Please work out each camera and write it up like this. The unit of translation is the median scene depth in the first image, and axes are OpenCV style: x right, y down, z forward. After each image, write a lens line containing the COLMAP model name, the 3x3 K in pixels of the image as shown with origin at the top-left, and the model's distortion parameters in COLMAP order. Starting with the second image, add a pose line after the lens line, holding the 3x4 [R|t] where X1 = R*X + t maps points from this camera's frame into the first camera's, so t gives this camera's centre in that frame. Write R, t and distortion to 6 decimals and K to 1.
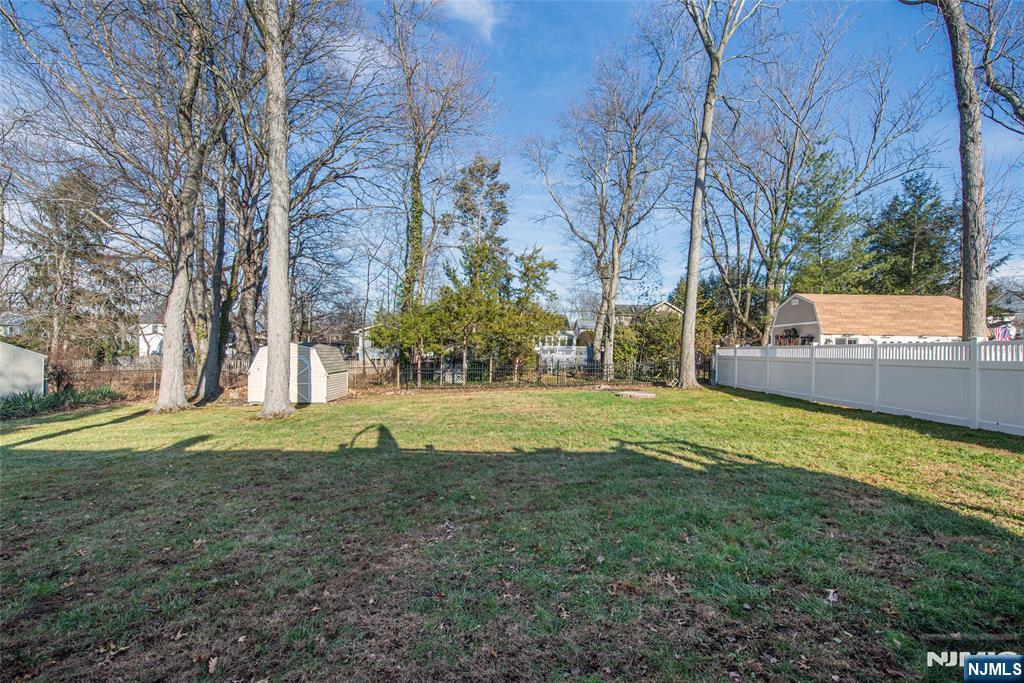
lens RADIAL K [[407.8, 0, 528.3], [0, 407.8, 332.9], [0, 0, 1]] dist [0.012378, -0.013166]
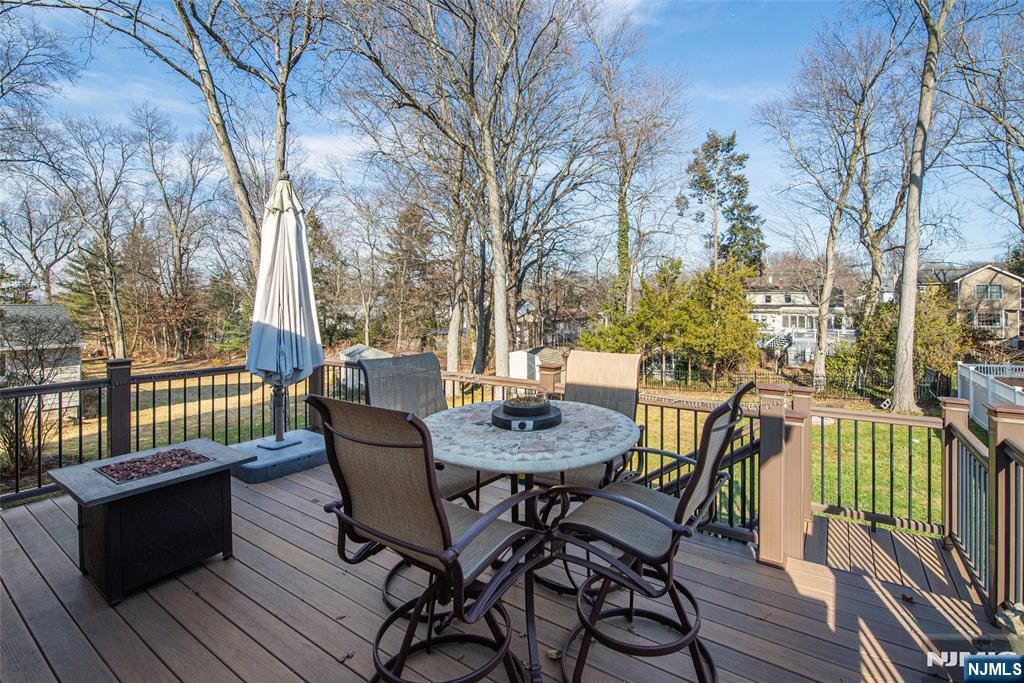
lens RADIAL K [[437.5, 0, 575.3], [0, 437.5, 304.2], [0, 0, 1]] dist [-0.019304, -0.000071]
pose [[0.882479, -0.008670, -0.470272, 0.200145], [0.011950, 0.999921, 0.003990, -0.106661], [0.470200, -0.009140, 0.882513, -0.145467]]
